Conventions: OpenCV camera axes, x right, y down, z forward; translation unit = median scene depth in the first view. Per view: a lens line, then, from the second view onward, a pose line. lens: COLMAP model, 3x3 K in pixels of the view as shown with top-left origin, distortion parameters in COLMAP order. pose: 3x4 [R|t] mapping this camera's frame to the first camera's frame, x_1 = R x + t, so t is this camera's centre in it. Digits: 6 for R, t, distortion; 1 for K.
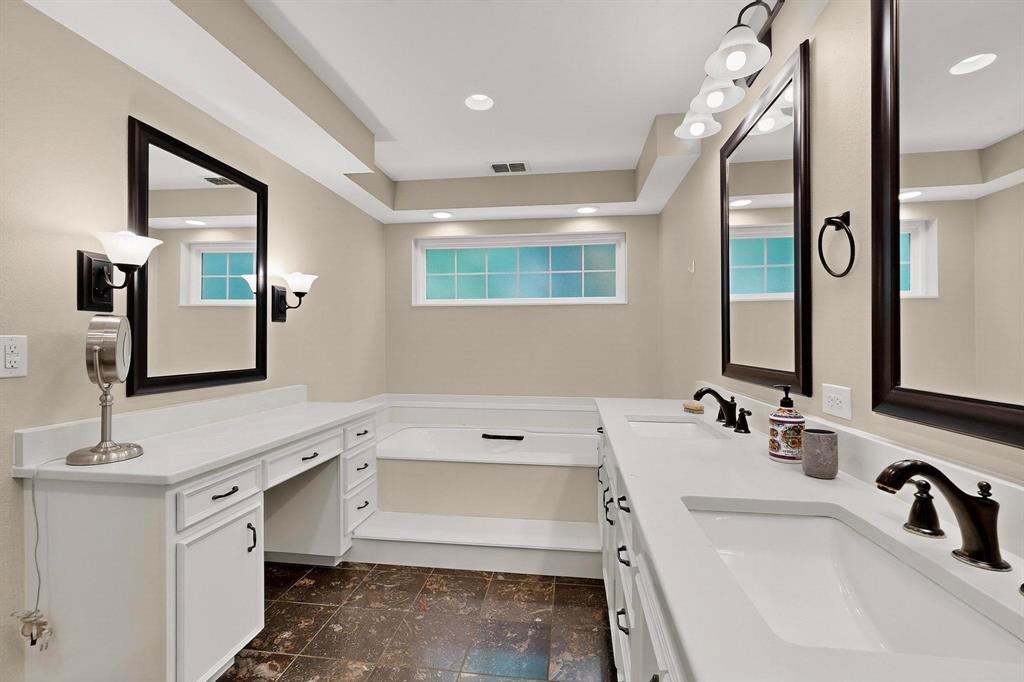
lens RADIAL K [[447.2, 0, 511.9], [0, 447.2, 339.0], [0, 0, 1]] dist [-0.000376, -0.000025]
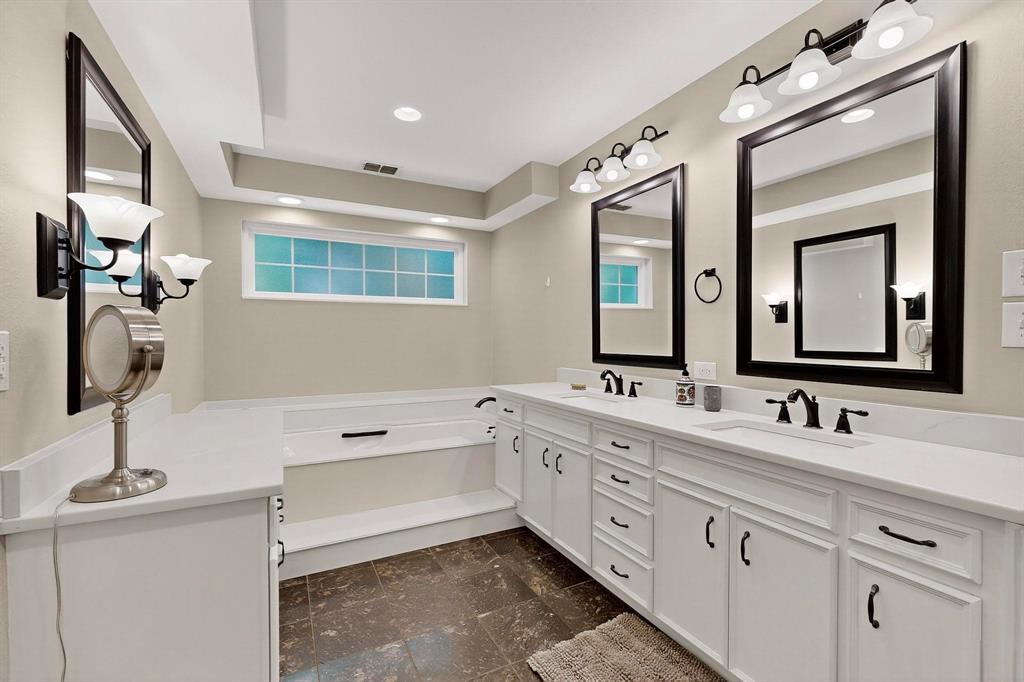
lens RADIAL K [[447.2, 0, 511.9], [0, 447.2, 339.0], [0, 0, 1]] dist [-0.000376, -0.000025]
pose [[0.816928, -0.002788, 0.576733, -0.505264], [-0.000930, 0.999981, 0.006152, -0.000611], [-0.576739, -0.005563, 0.816910, -0.016106]]
